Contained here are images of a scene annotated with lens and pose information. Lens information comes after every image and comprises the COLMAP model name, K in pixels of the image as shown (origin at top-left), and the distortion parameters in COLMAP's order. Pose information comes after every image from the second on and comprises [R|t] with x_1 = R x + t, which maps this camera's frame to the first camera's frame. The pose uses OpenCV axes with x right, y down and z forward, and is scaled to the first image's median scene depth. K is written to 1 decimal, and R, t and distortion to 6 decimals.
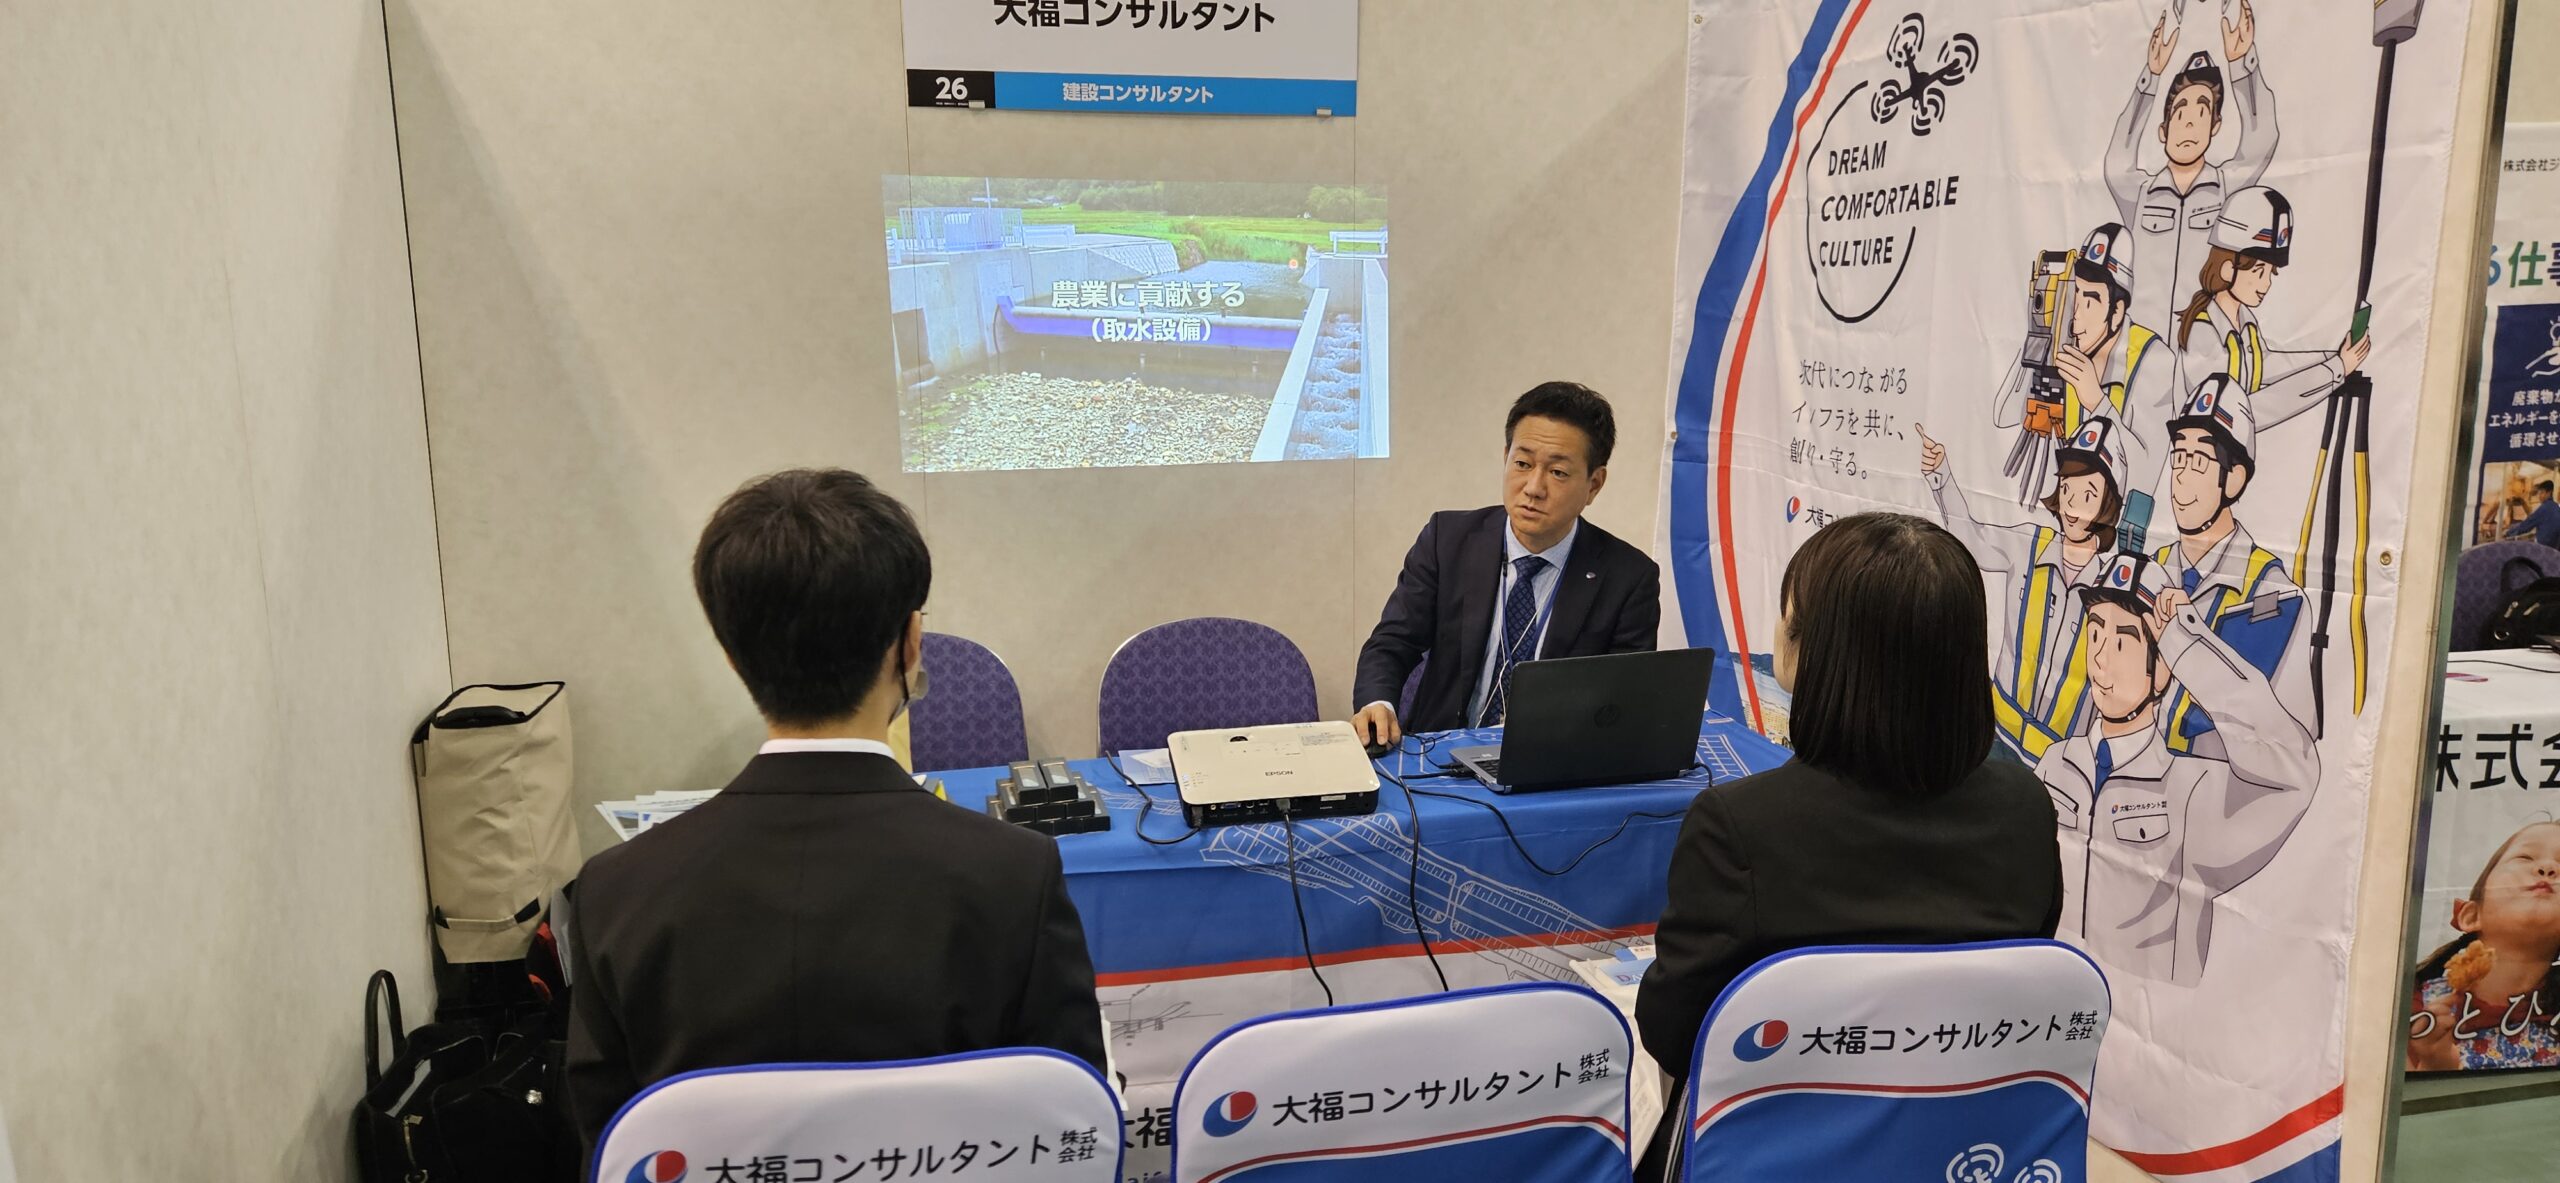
lens RADIAL K [[1689.7, 0, 1311.9], [0, 1689.7, 606.7], [0, 0, 1]] dist [0.068032, -0.058464]
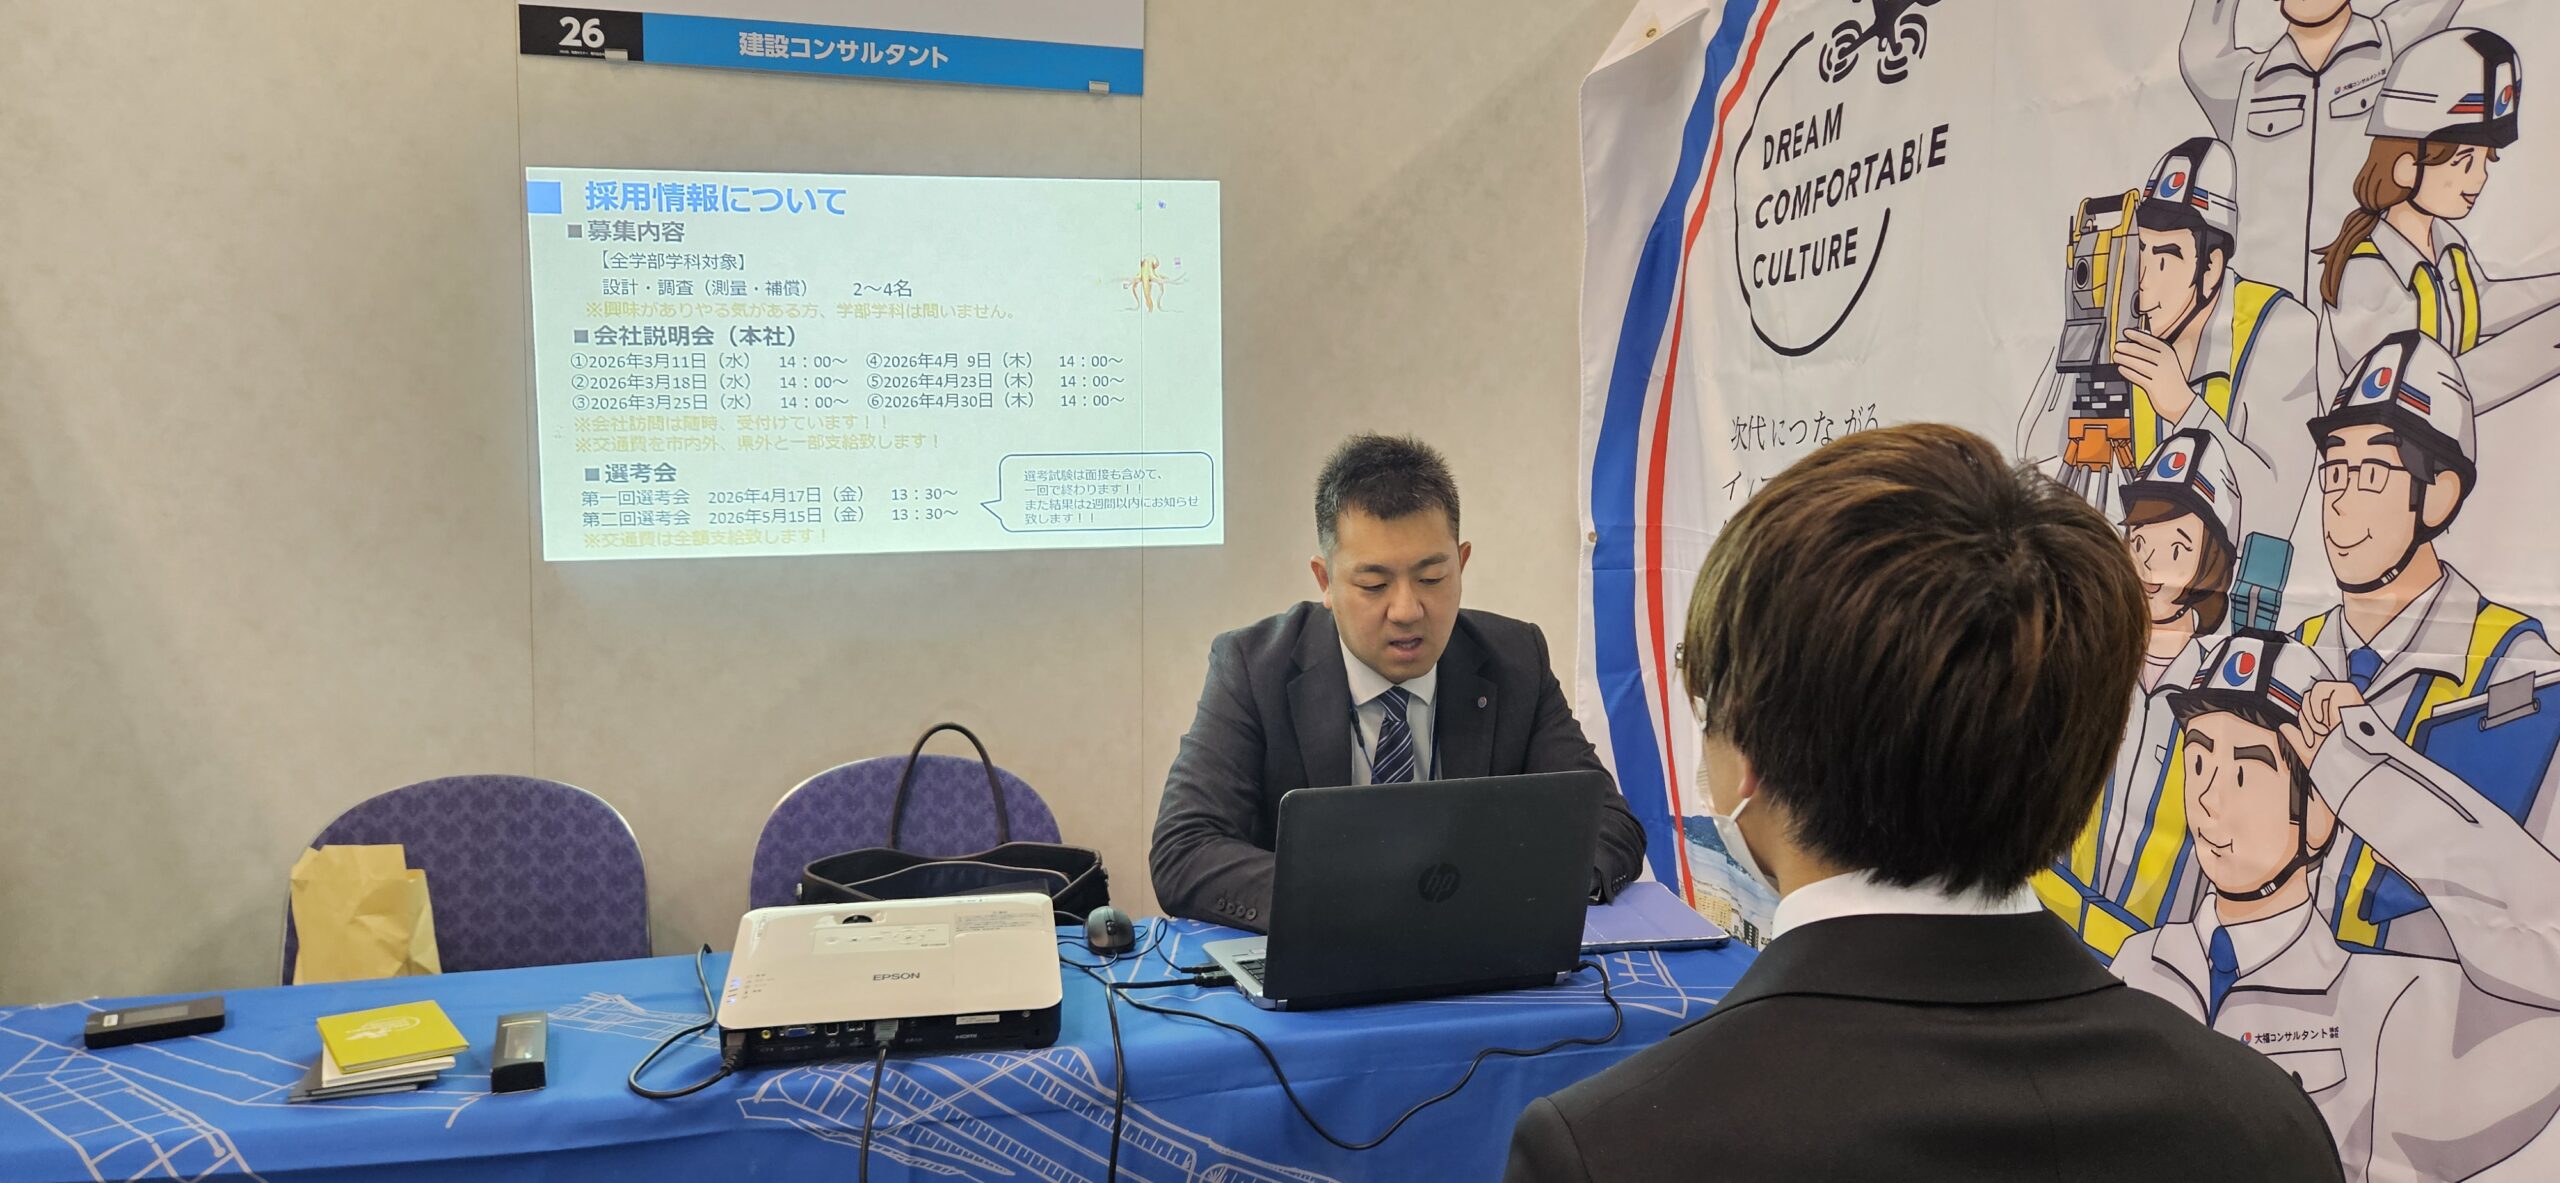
lens RADIAL K [[1689.7, 0, 1292.4], [0, 1689.7, 616.6], [0, 0, 1]] dist [0.068032, -0.058464]
pose [[0.999586, 0.008242, 0.027552, 0.094071], [-0.005037, 0.993419, -0.114430, 0.036224], [-0.028313, 0.114244, 0.993049, 0.348136]]
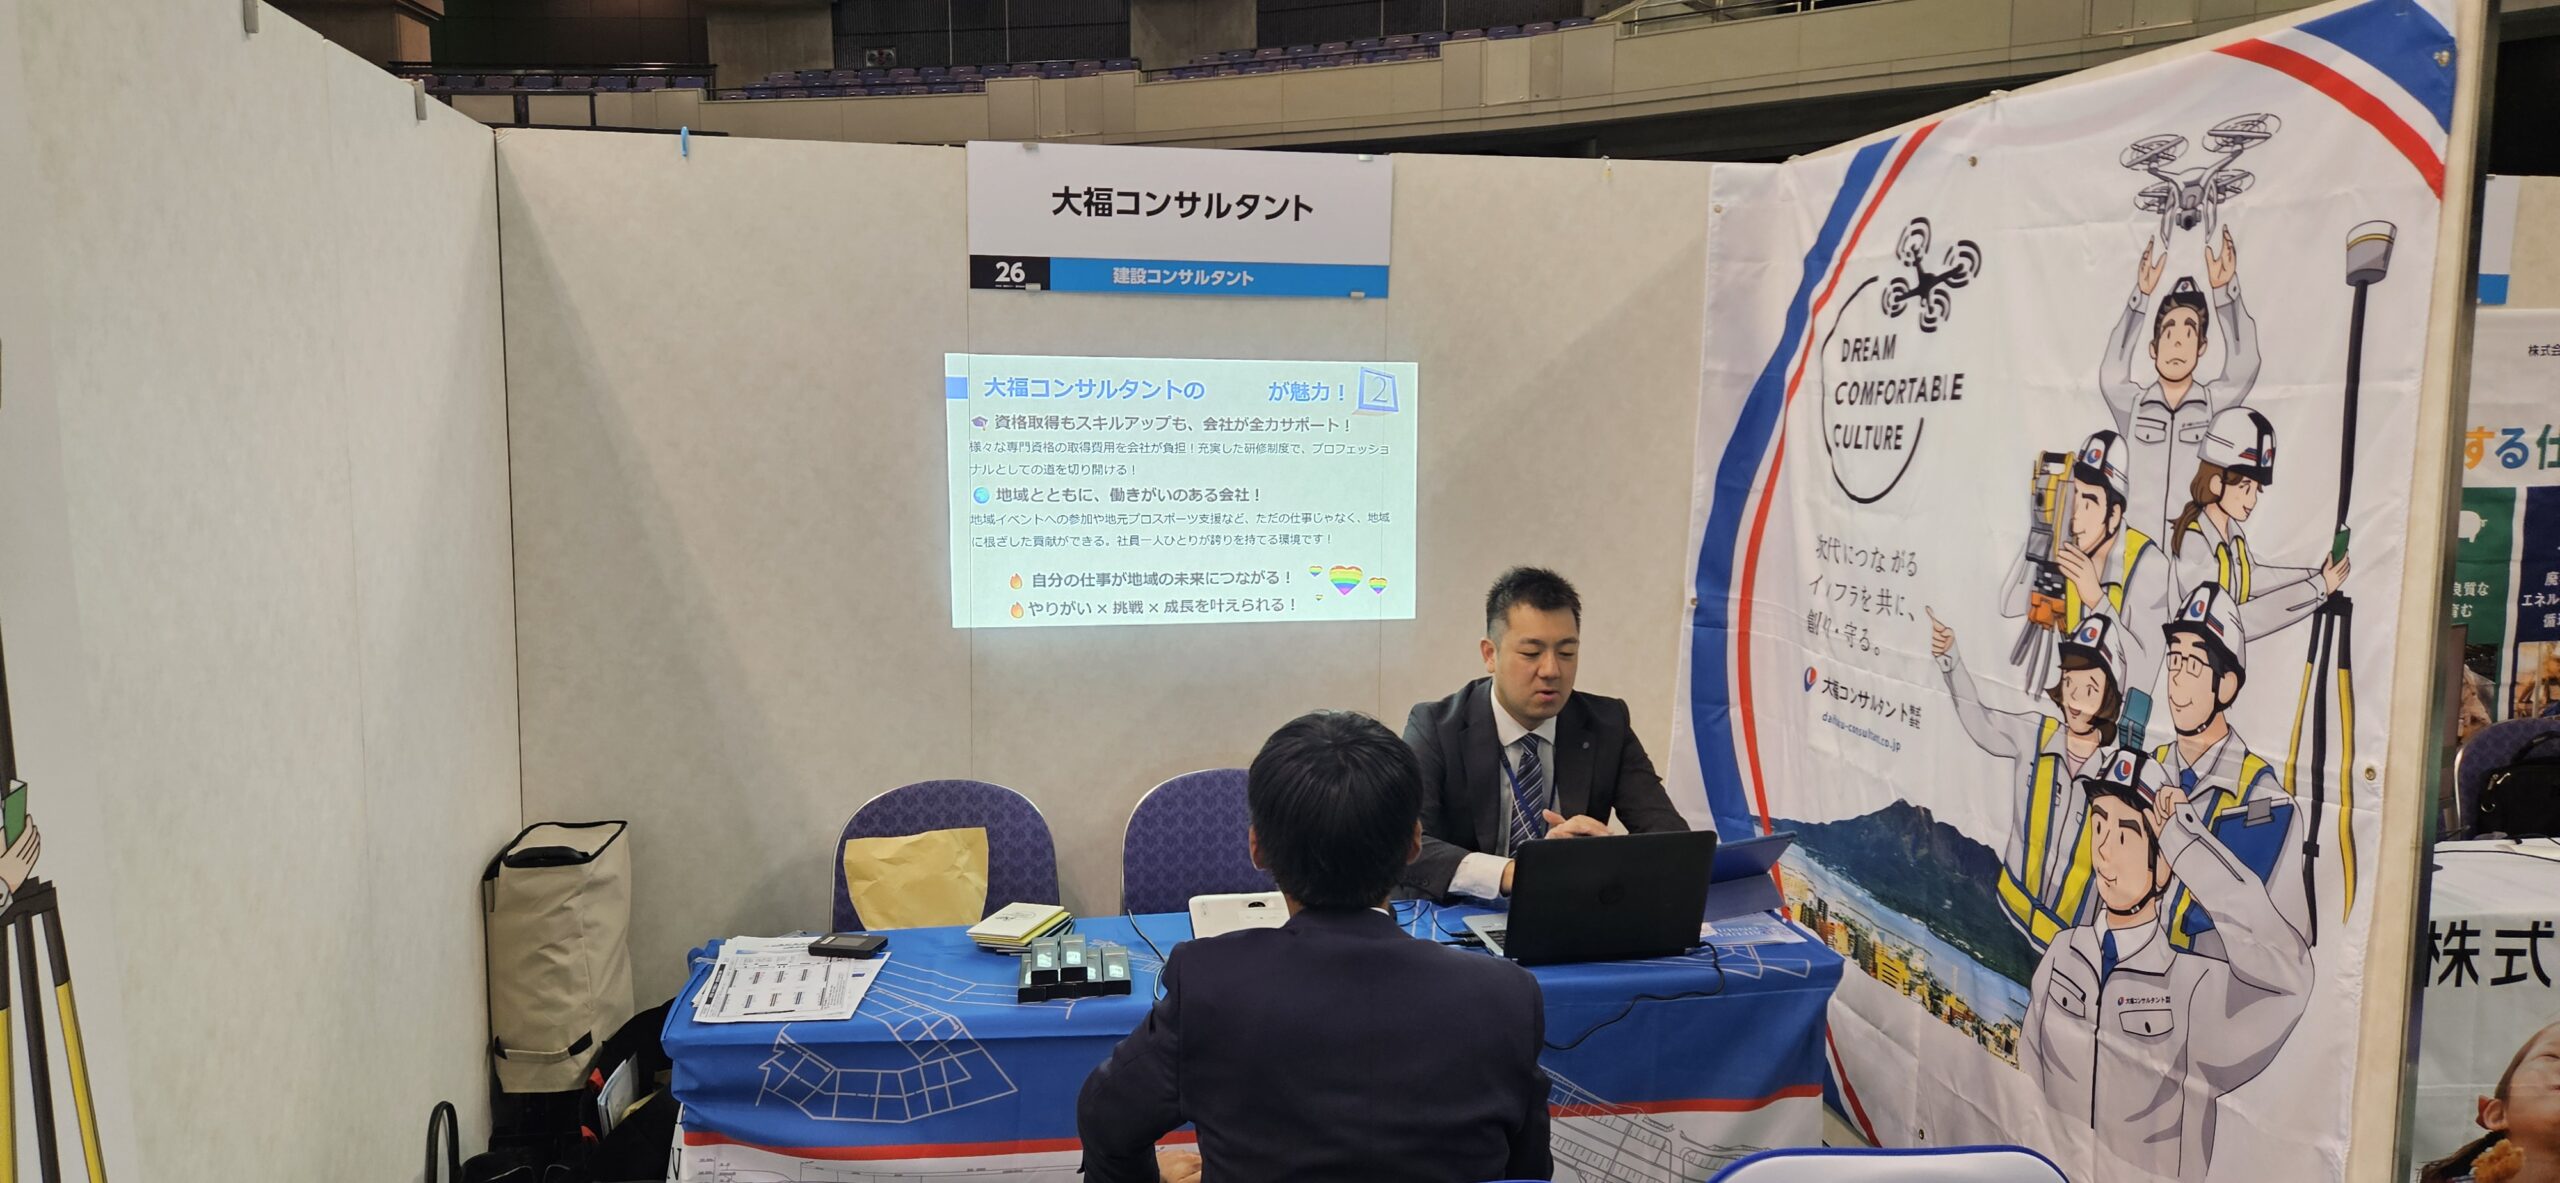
lens RADIAL K [[1689.7, 0, 1276.9], [0, 1689.7, 592.7], [0, 0, 1]] dist [0.068032, -0.058464]
pose [[0.998613, 0.019779, -0.048793, 0.014907], [-0.023218, 0.997209, -0.070955, -0.037715], [0.047254, 0.071989, 0.996285, -0.050125]]
